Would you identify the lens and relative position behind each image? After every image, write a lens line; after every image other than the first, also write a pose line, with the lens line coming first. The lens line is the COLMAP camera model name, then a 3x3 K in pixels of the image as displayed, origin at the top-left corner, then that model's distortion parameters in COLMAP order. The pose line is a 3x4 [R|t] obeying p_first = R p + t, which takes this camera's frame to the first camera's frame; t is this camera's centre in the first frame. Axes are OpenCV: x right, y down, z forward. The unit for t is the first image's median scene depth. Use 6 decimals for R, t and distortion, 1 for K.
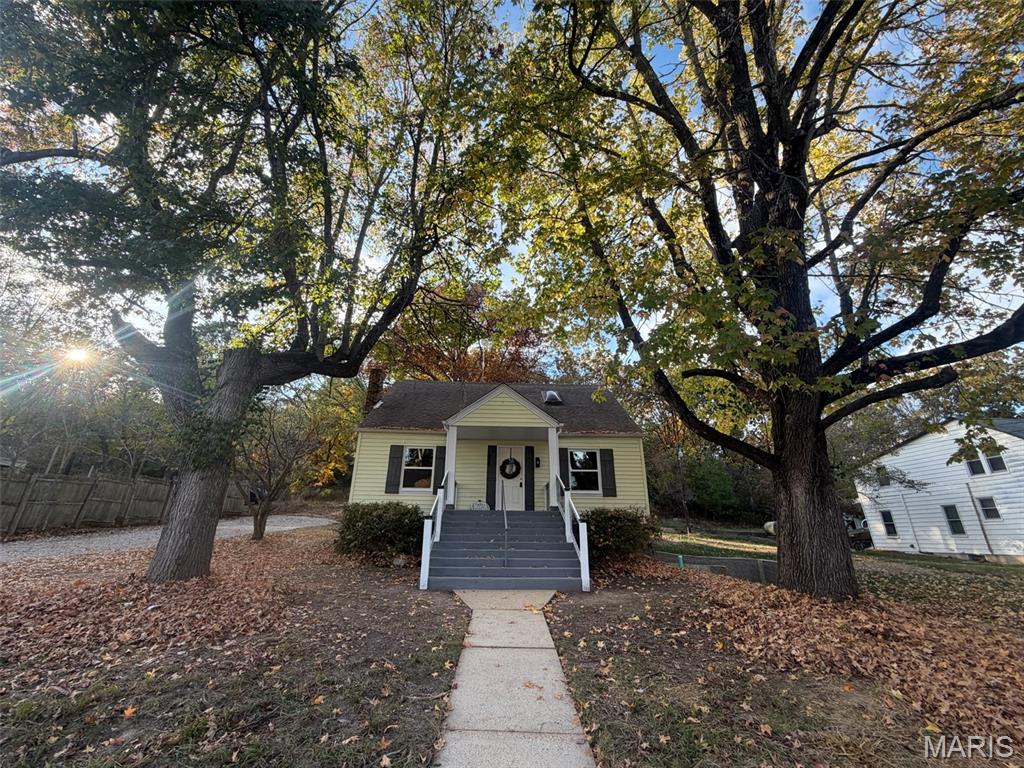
lens RADIAL K [[406.6, 0, 518.9], [0, 406.6, 384.7], [0, 0, 1]] dist [0.003248, 0.000081]
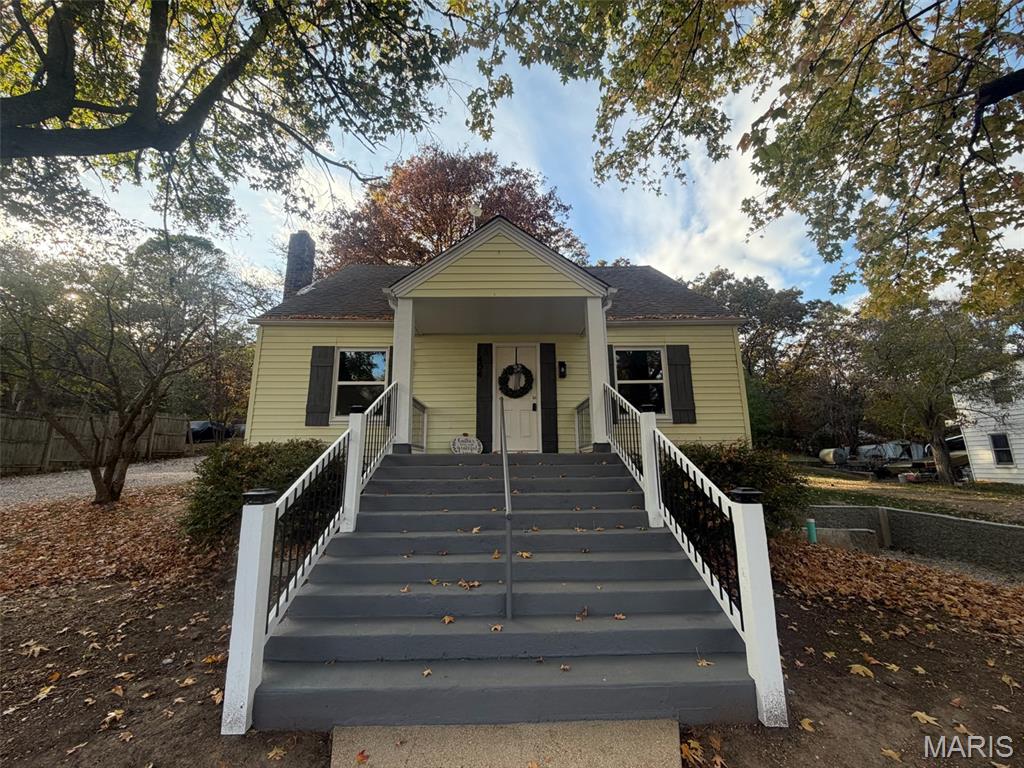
lens RADIAL K [[406.6, 0, 518.4], [0, 406.6, 380.8], [0, 0, 1]] dist [0.003248, 0.000081]
pose [[0.999687, -0.022213, -0.011469, -0.010821], [0.023735, 0.987390, 0.156515, 0.114836], [0.007848, -0.156738, 0.987609, 0.418634]]
